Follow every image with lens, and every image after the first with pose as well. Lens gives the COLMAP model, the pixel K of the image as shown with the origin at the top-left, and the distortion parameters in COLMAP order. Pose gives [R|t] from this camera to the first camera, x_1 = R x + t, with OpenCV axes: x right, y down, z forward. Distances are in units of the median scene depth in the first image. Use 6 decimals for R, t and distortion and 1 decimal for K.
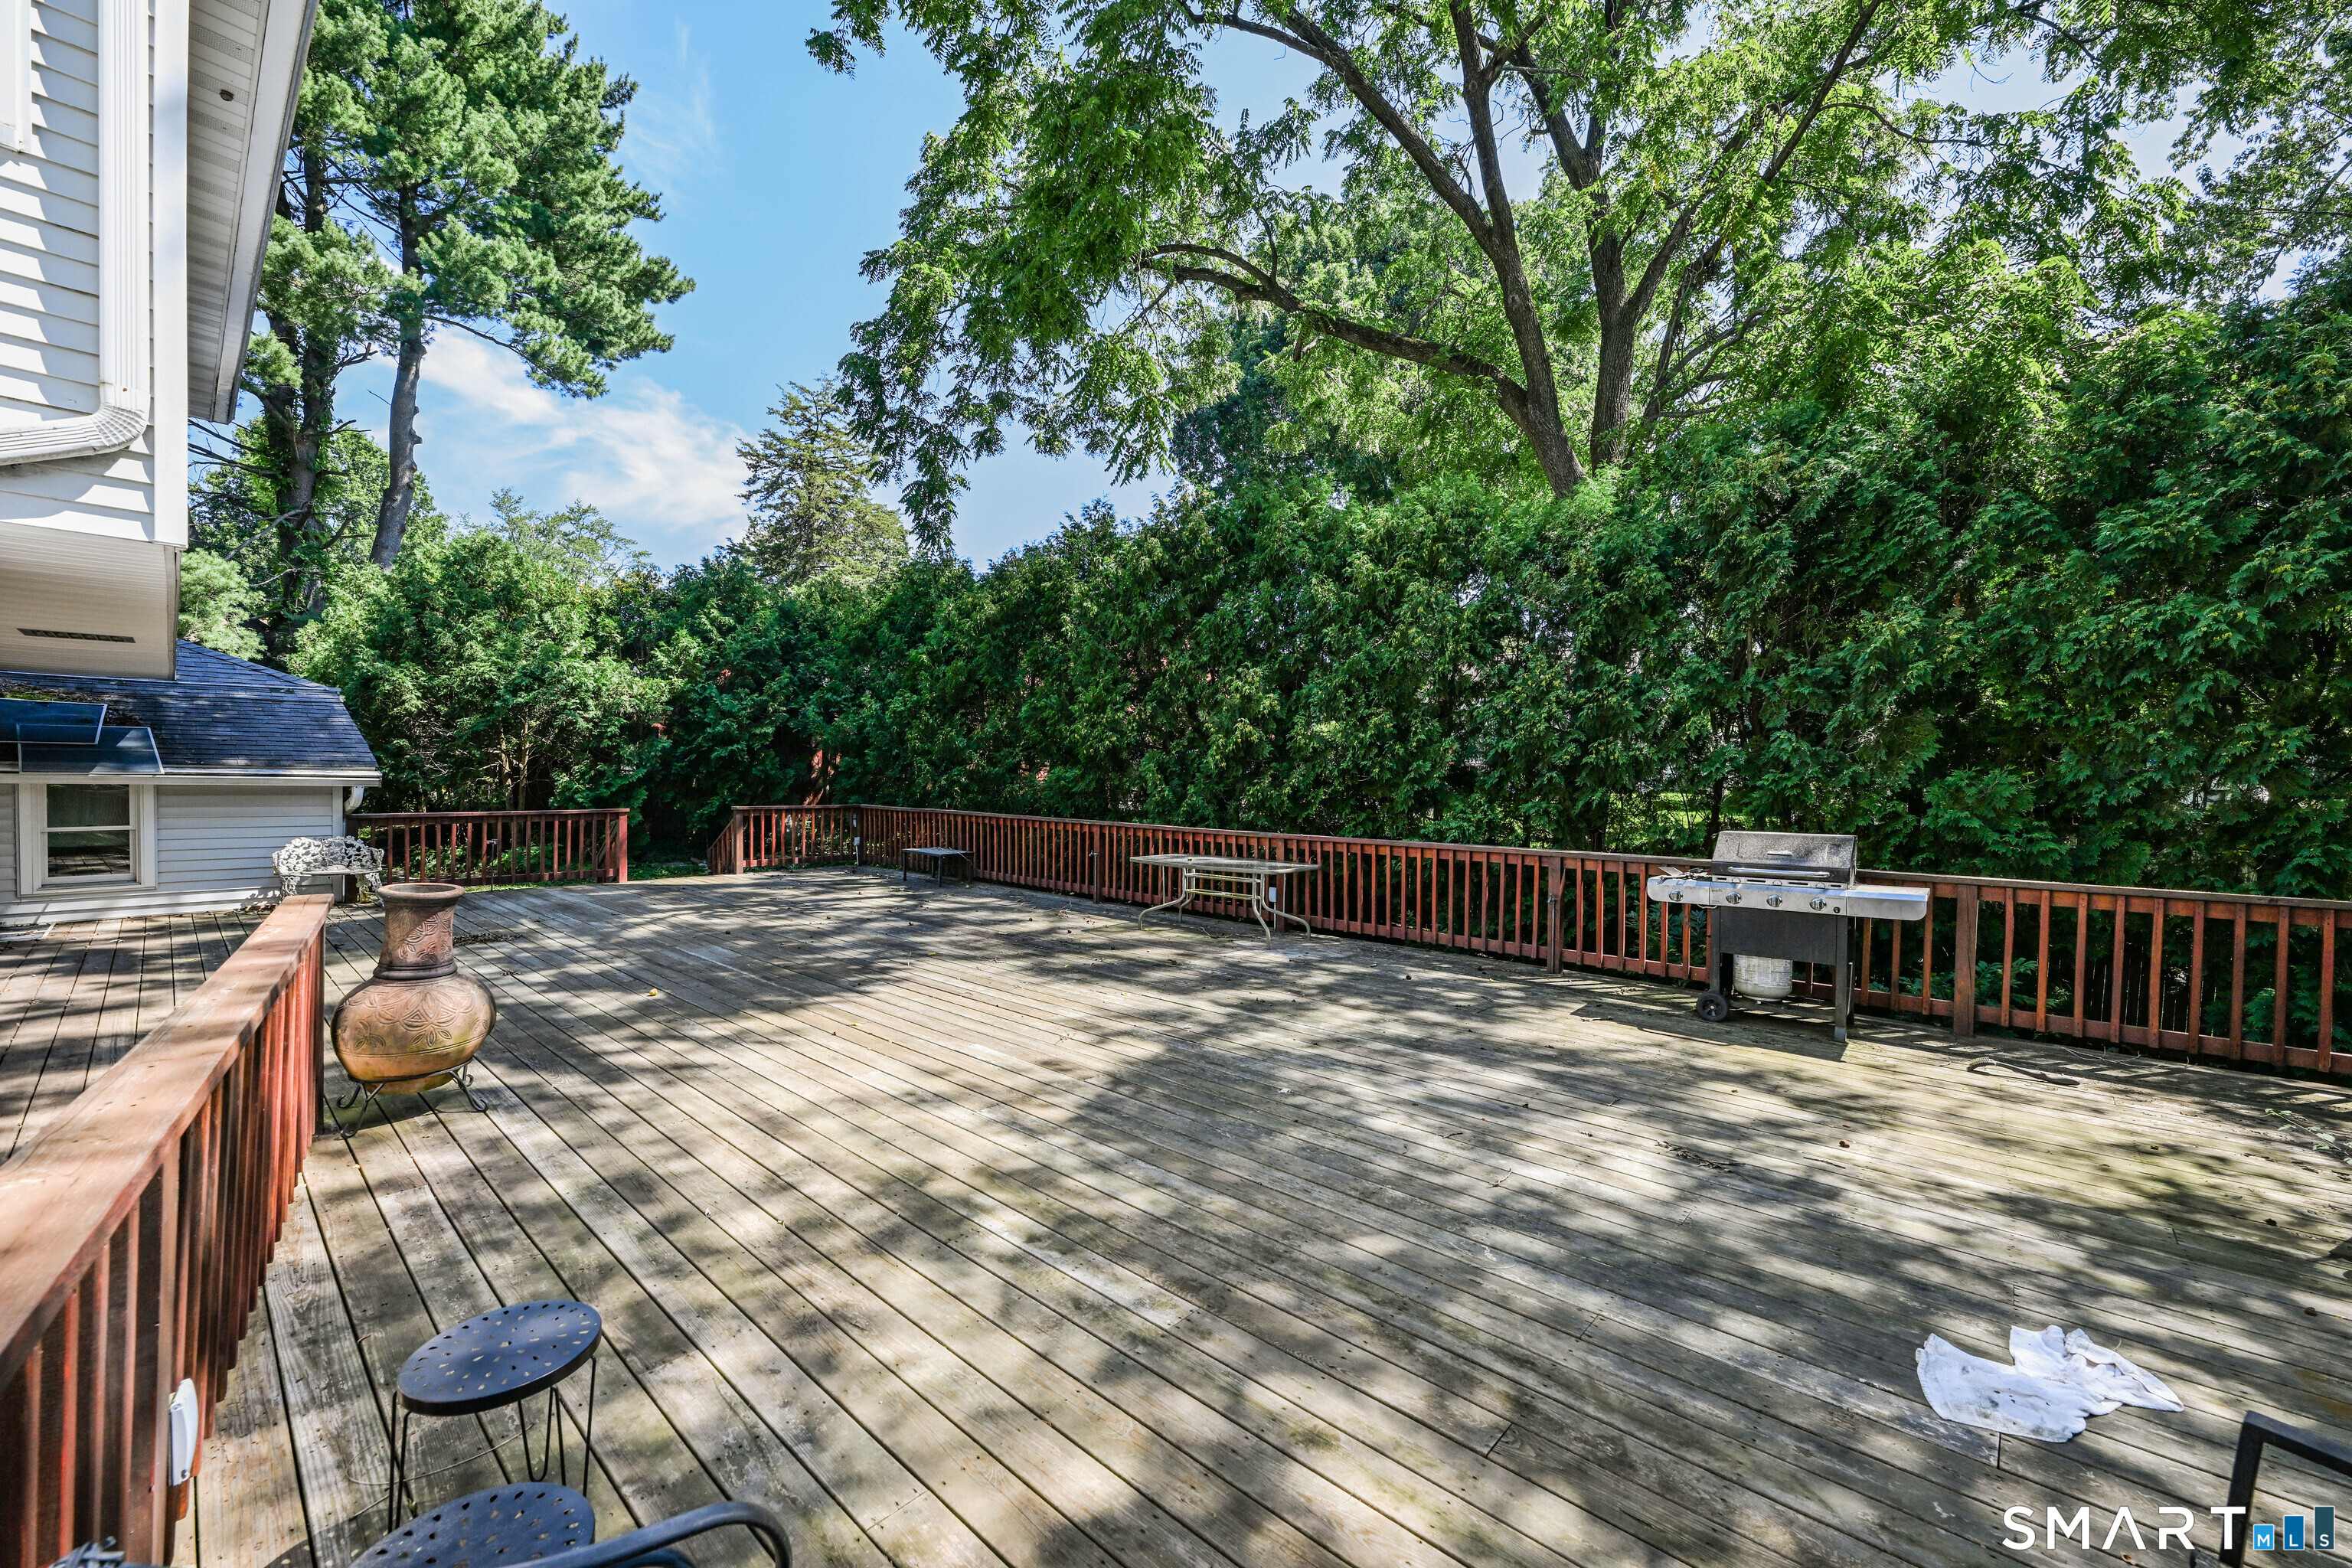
lens RADIAL K [[941.8, 0, 1156.7], [0, 941.8, 792.8], [0, 0, 1]] dist [-0.000903, -0.000317]
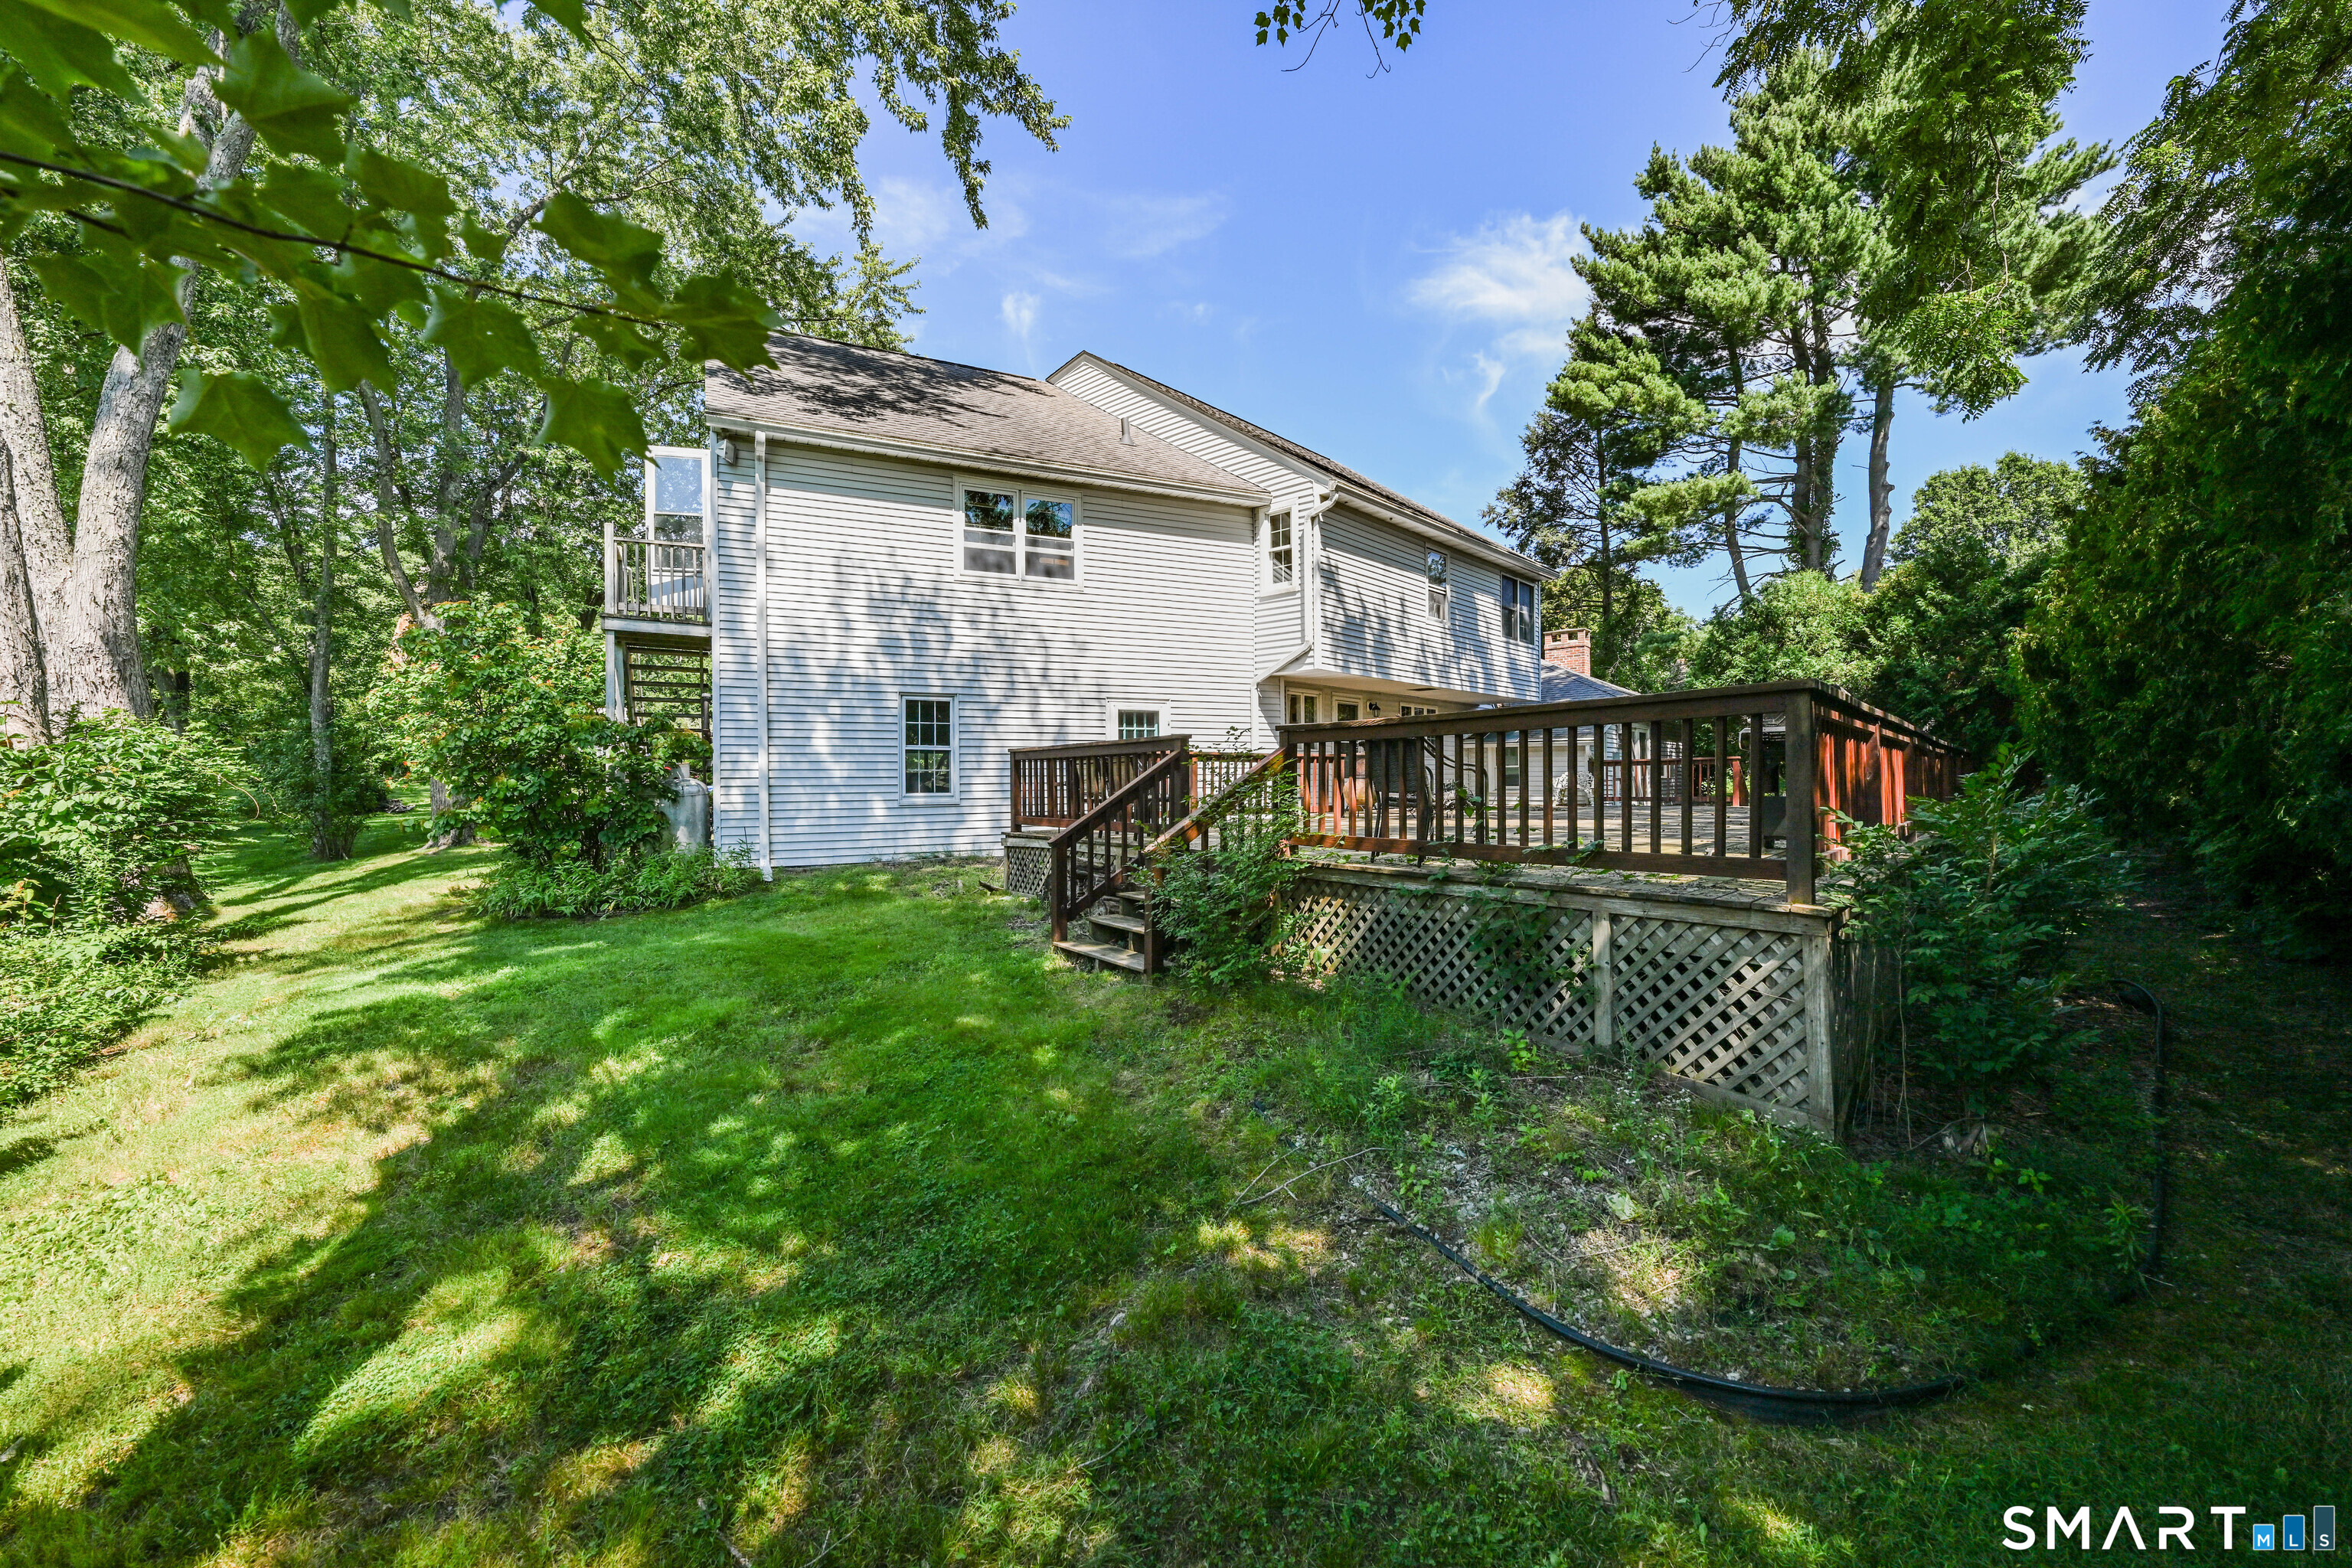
lens RADIAL K [[941.8, 0, 1169.8], [0, 941.8, 791.9], [0, 0, 1]] dist [-0.000903, -0.000317]
pose [[0.004842, -0.010788, -0.999930, 1.164350], [-0.009396, 0.999897, -0.010833, 0.124715], [0.999944, 0.009447, 0.004740, 0.122185]]
